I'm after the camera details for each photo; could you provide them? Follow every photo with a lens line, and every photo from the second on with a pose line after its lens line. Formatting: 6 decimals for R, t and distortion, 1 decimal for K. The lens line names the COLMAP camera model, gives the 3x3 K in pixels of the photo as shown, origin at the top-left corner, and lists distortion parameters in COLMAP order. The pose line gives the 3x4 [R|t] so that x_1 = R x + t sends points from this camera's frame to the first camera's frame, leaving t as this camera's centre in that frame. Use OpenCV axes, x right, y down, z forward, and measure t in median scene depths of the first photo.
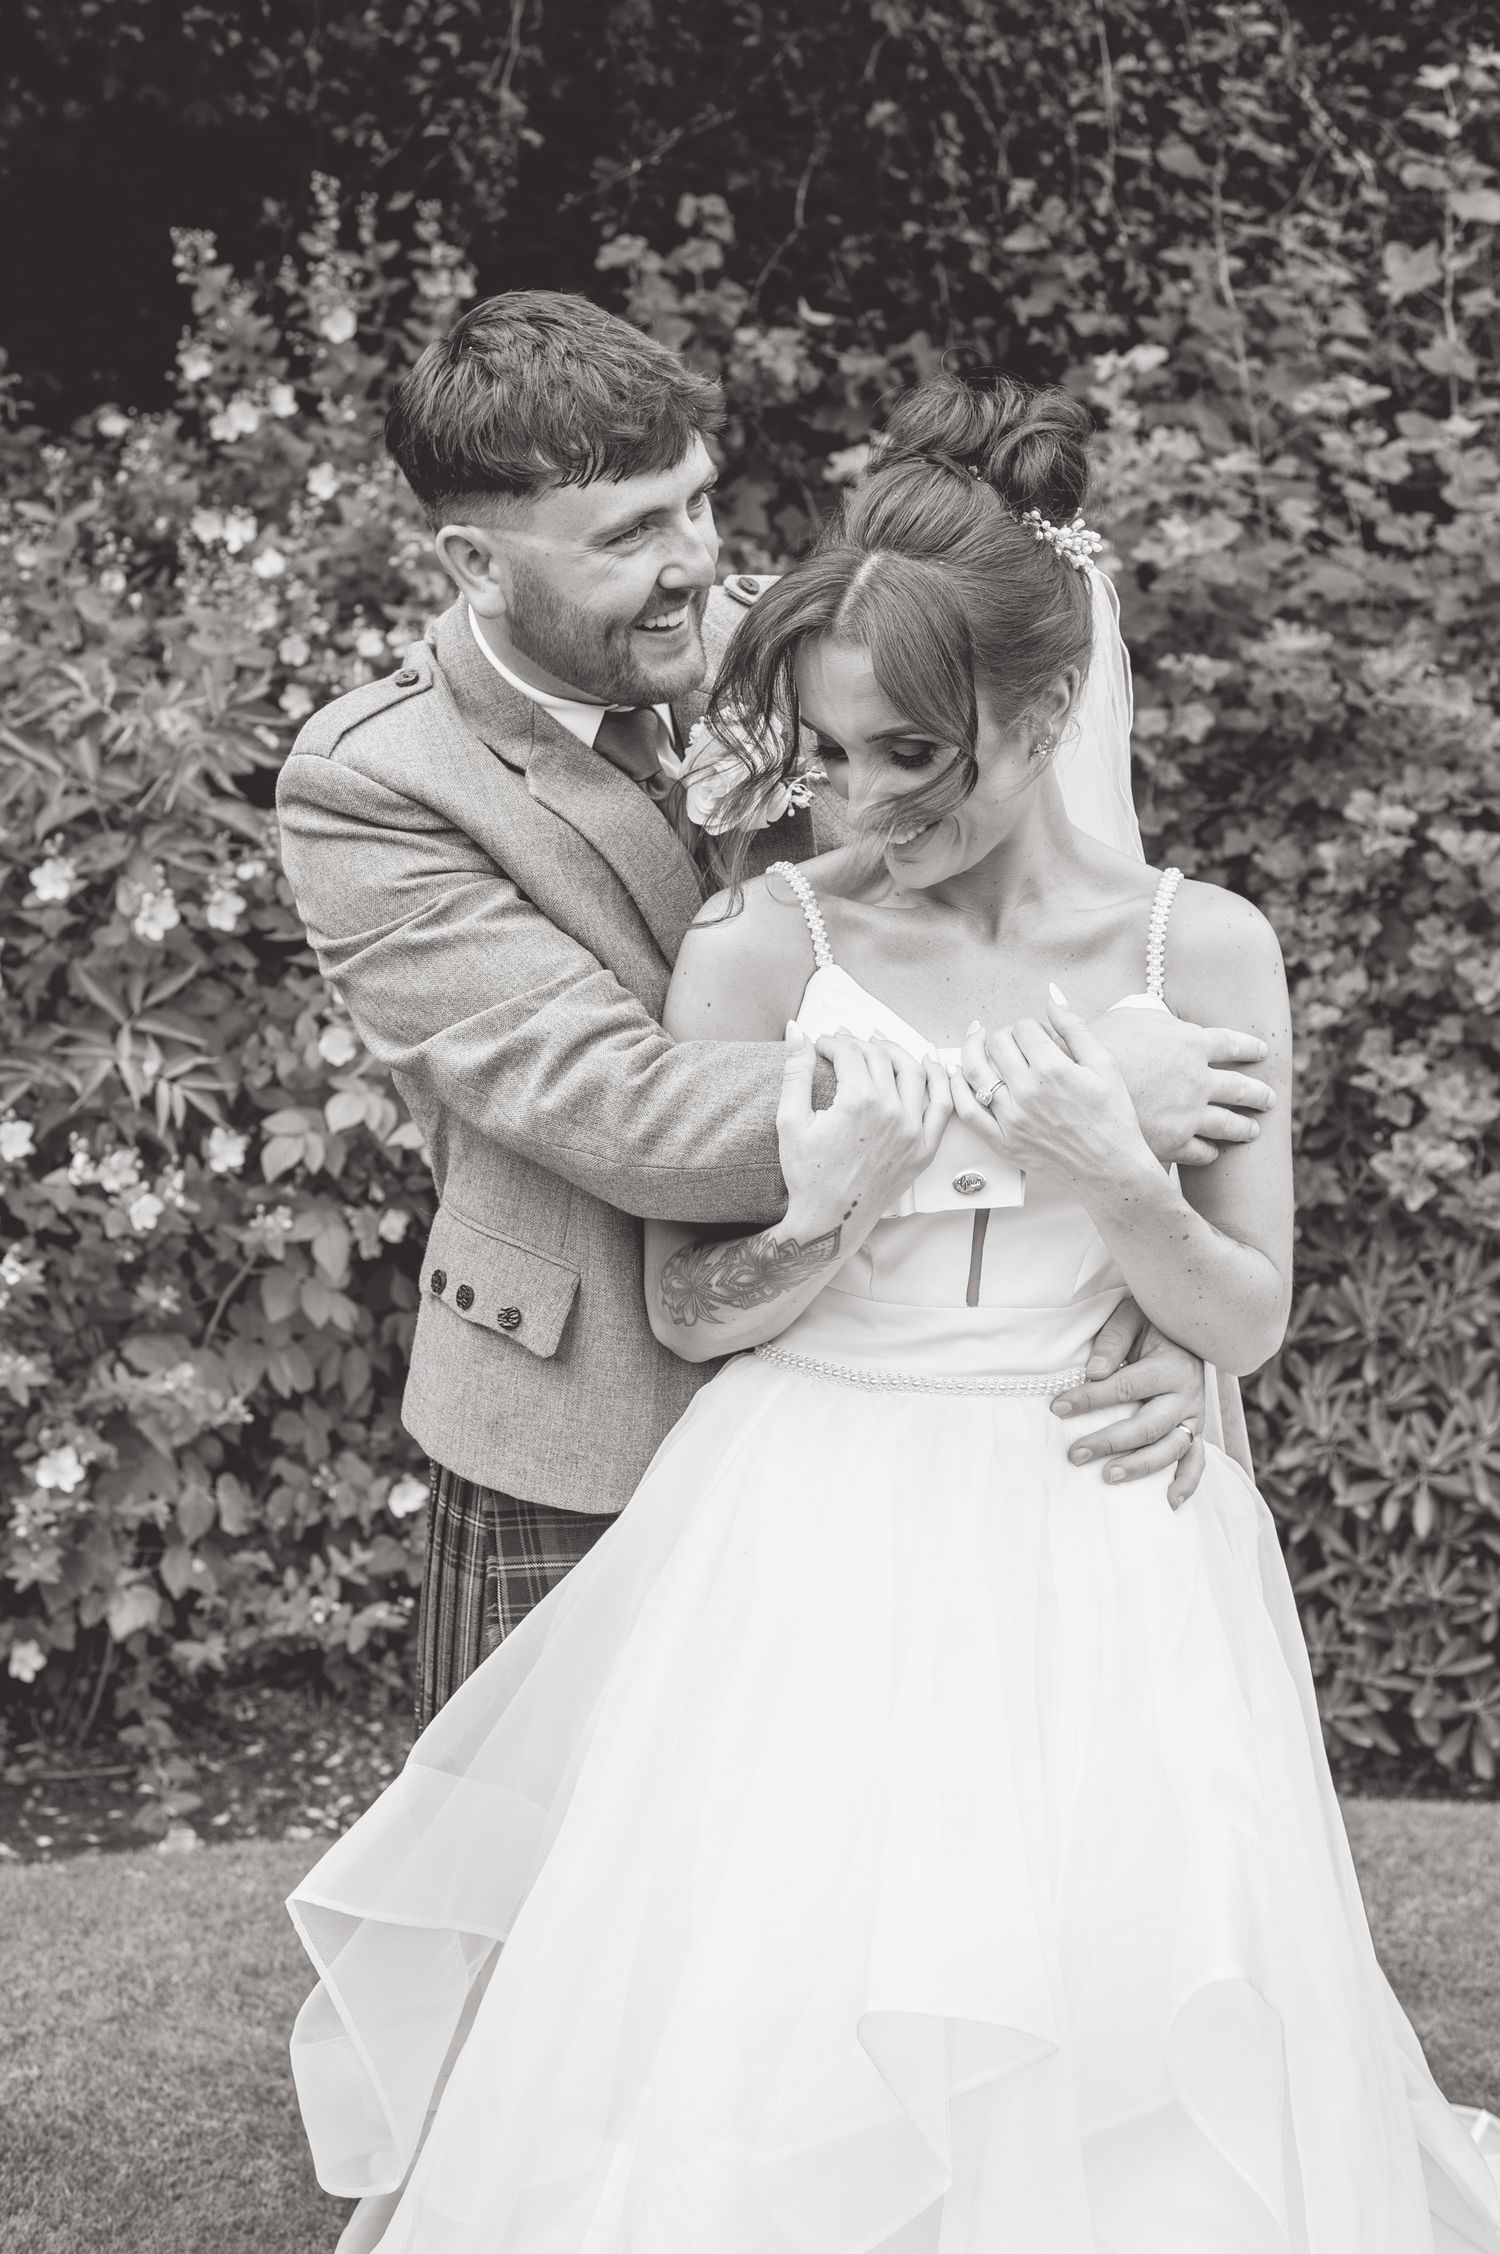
lens RADIAL K [[3280.7, 0, 758.5], [0, 3280.7, 1143.9], [0, 0, 1]] dist [0.003136, -0.003693]
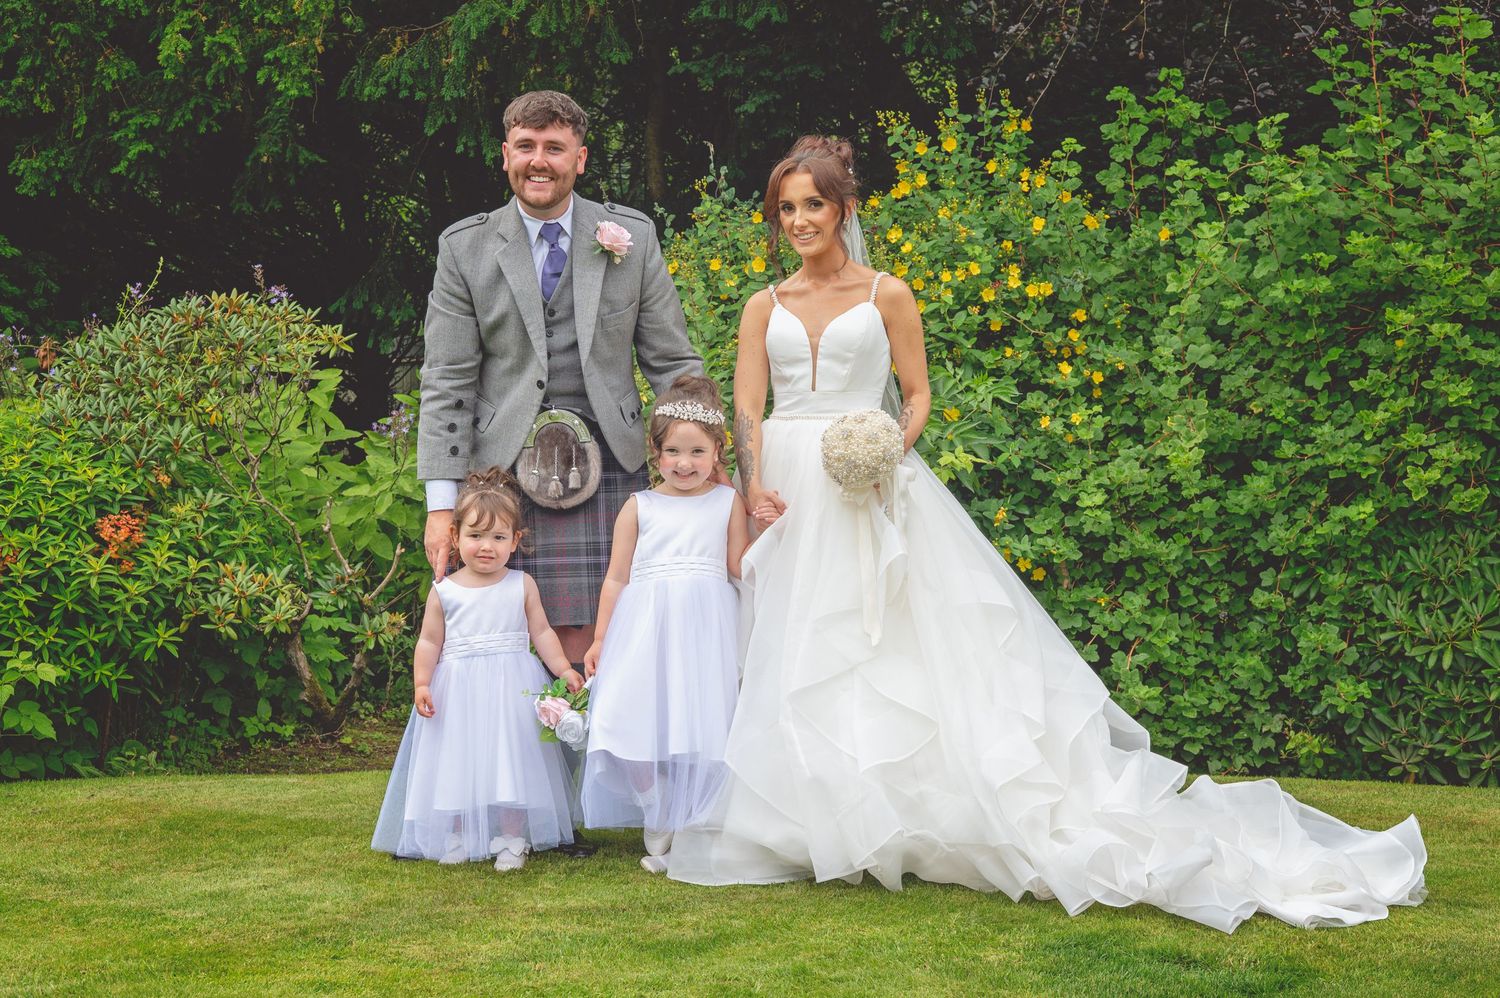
lens RADIAL K [[2166.2, 0, 750.0], [0, 2166.2, 499.0], [0, 0, 1]] dist [0.007706, -0.075029]
pose [[0.916071, -0.037888, -0.399222, 0.355891], [-0.006791, 0.993918, -0.109912, 0.169379], [0.400959, 0.103398, 0.910242, -0.418211]]
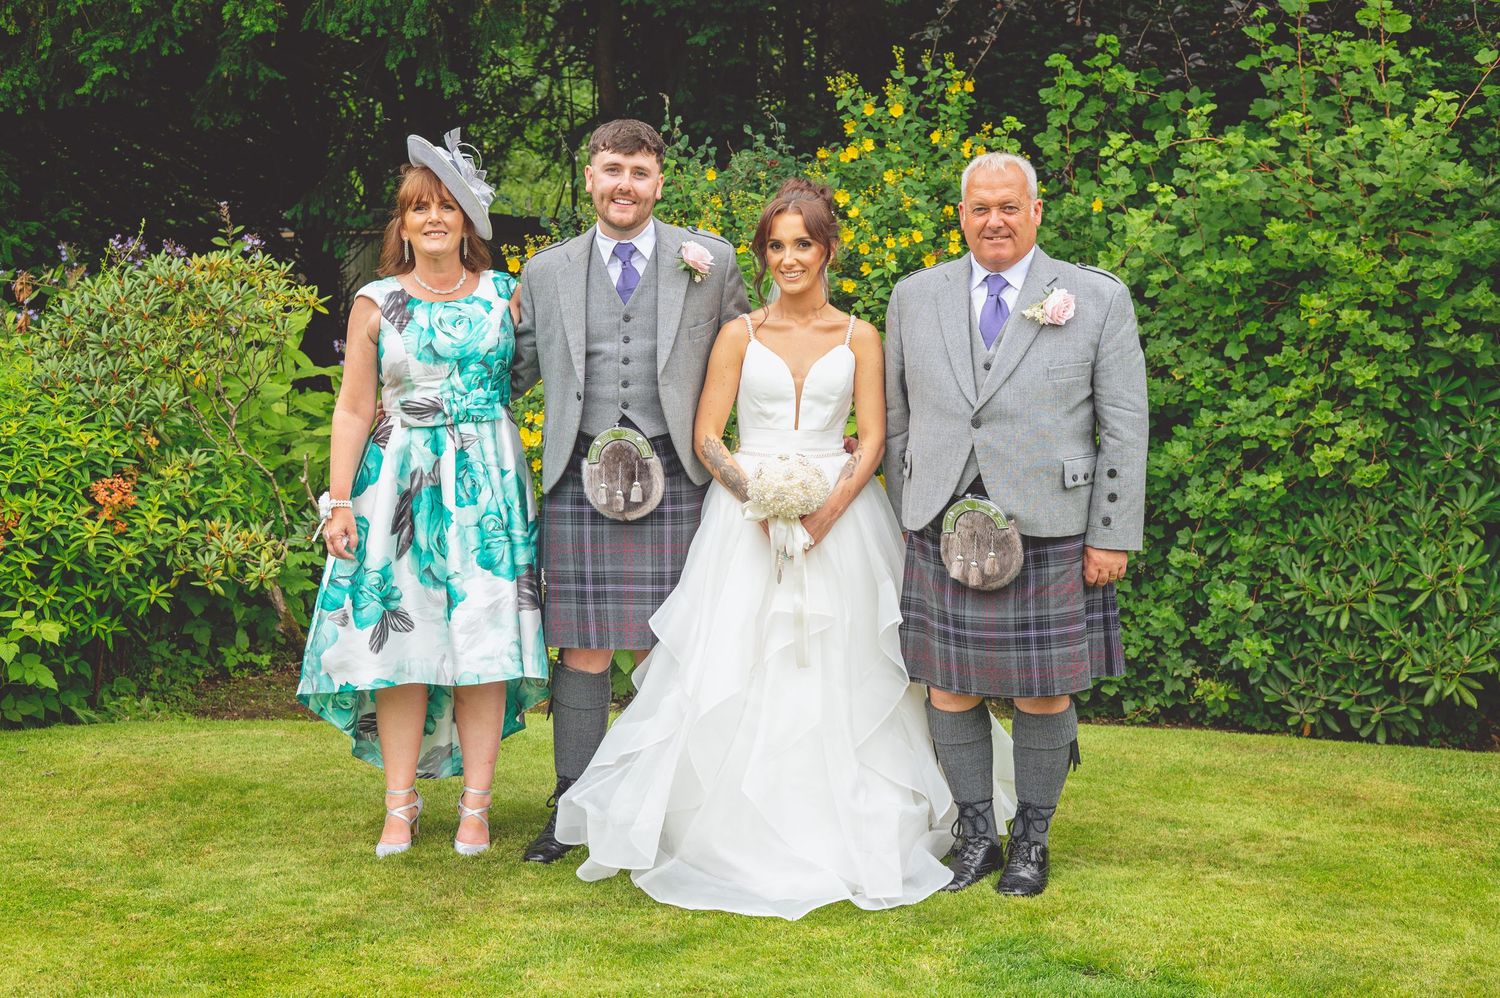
lens RADIAL K [[2164.5, 0, 741.1], [0, 2164.5, 514.6], [0, 0, 1]] dist [-0.020313, 0.071584]
pose [[0.927423, 0.009332, -0.373898, 0.379448], [-0.017365, 0.999685, -0.018121, 0.077641], [0.373611, 0.023299, 0.927293, -0.517869]]
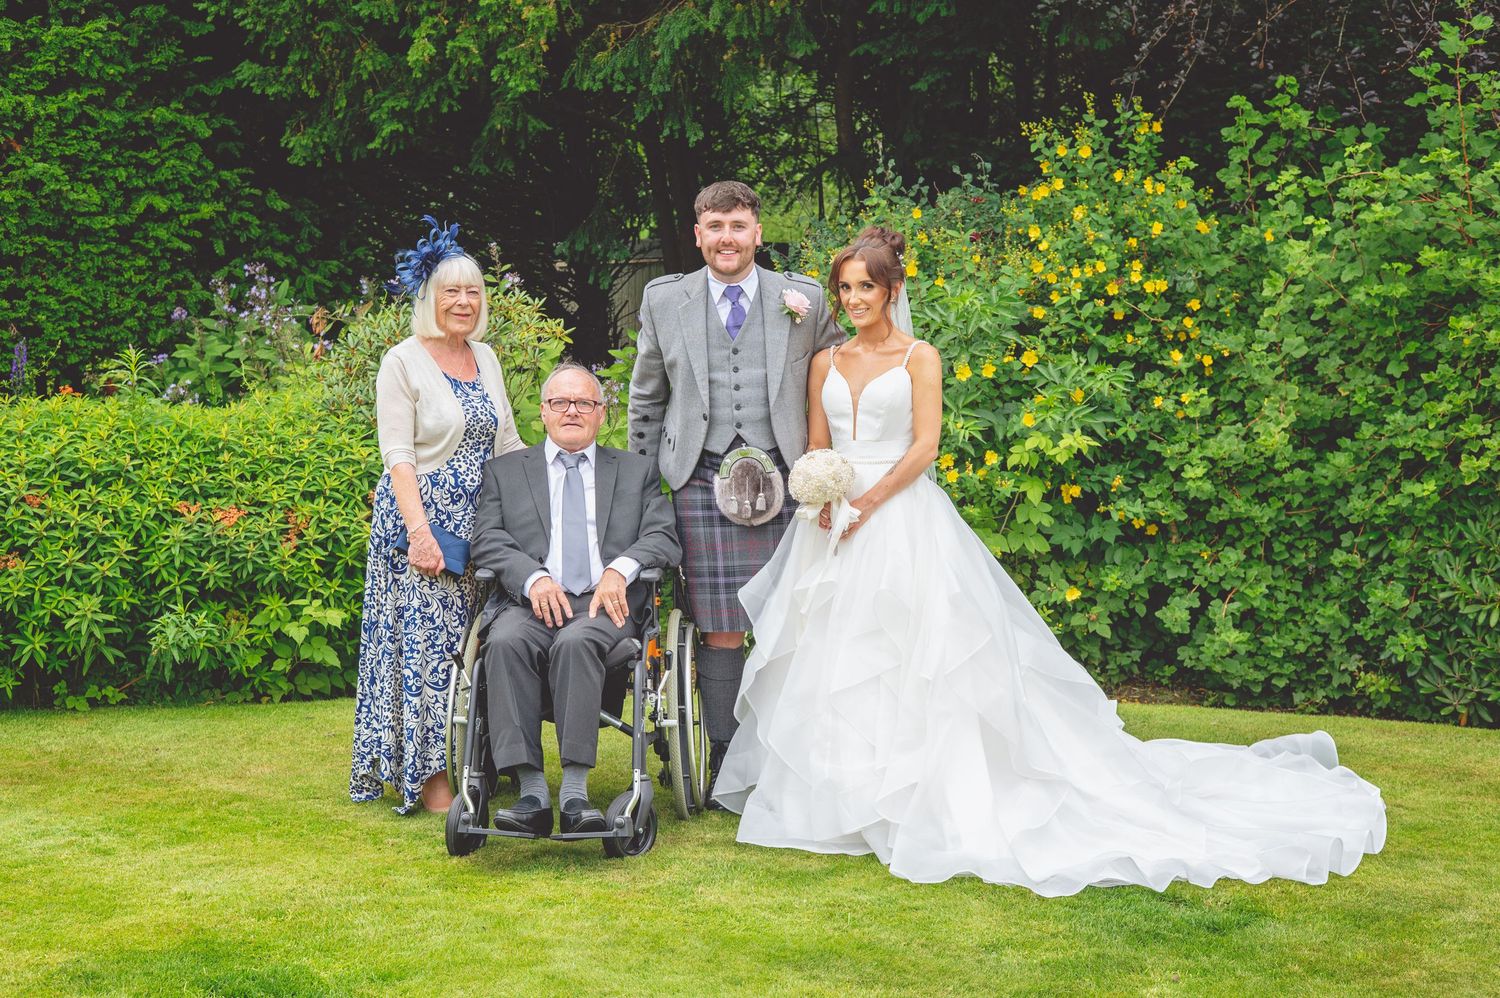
lens RADIAL K [[2154.6, 0, 723.7], [0, 2154.6, 514.8], [0, 0, 1]] dist [-0.010466, -0.005000]
pose [[0.864190, 0.007728, -0.503107, 0.518085], [-0.021689, 0.999525, -0.021902, 0.087083], [0.502699, 0.029840, 0.863947, -0.650882]]
